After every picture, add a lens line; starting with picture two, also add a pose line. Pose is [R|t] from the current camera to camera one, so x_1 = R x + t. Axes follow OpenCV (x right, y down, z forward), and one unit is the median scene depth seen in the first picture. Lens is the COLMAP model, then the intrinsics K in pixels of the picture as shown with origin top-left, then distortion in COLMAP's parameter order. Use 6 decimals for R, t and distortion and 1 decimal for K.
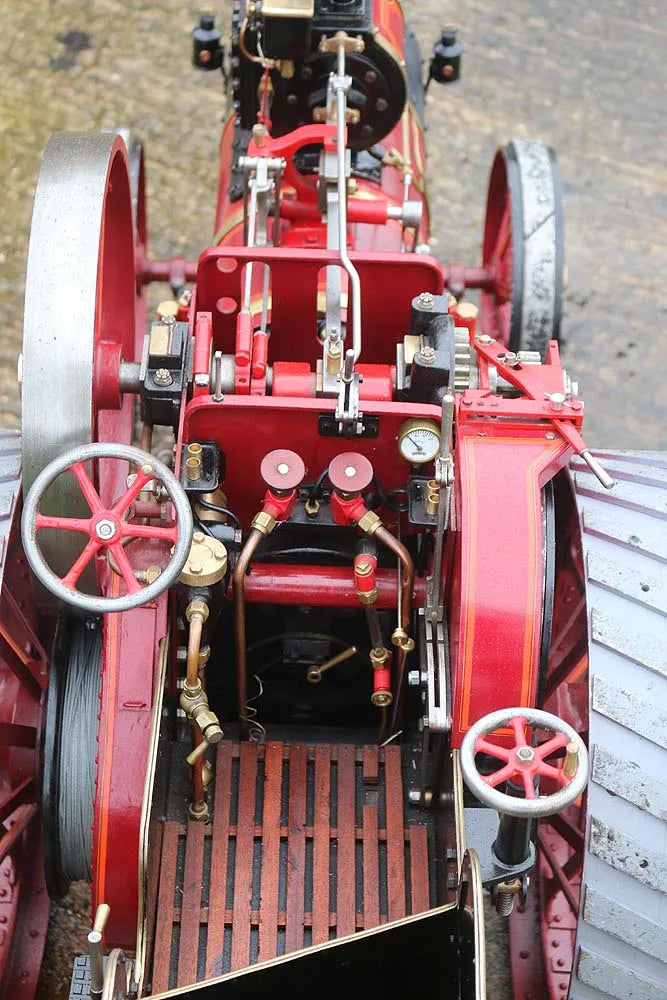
lens RADIAL K [[2257.6, 0, 333.5], [0, 2257.6, 500.0], [0, 0, 1]] dist [0.035853, 0.260828]
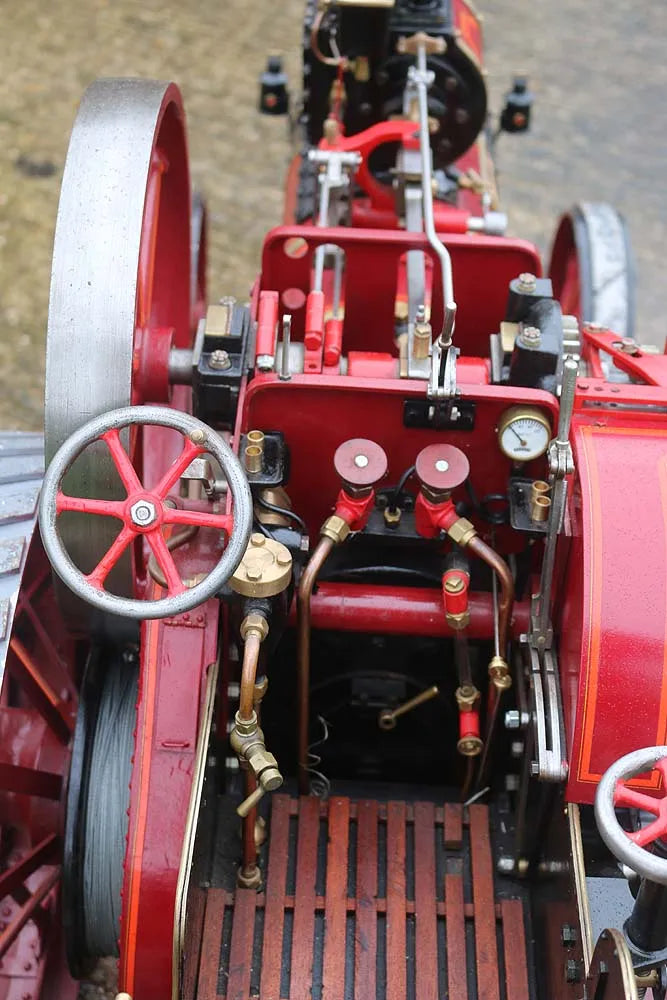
lens RADIAL K [[1730.9, 0, 333.5], [0, 1730.9, 500.0], [0, 0, 1]] dist [-0.025186, -0.084485]
pose [[0.999762, 0.019508, -0.009760, -0.025055], [-0.020296, 0.995859, -0.088611, 0.055078], [0.007991, 0.088788, 0.996018, 0.352576]]
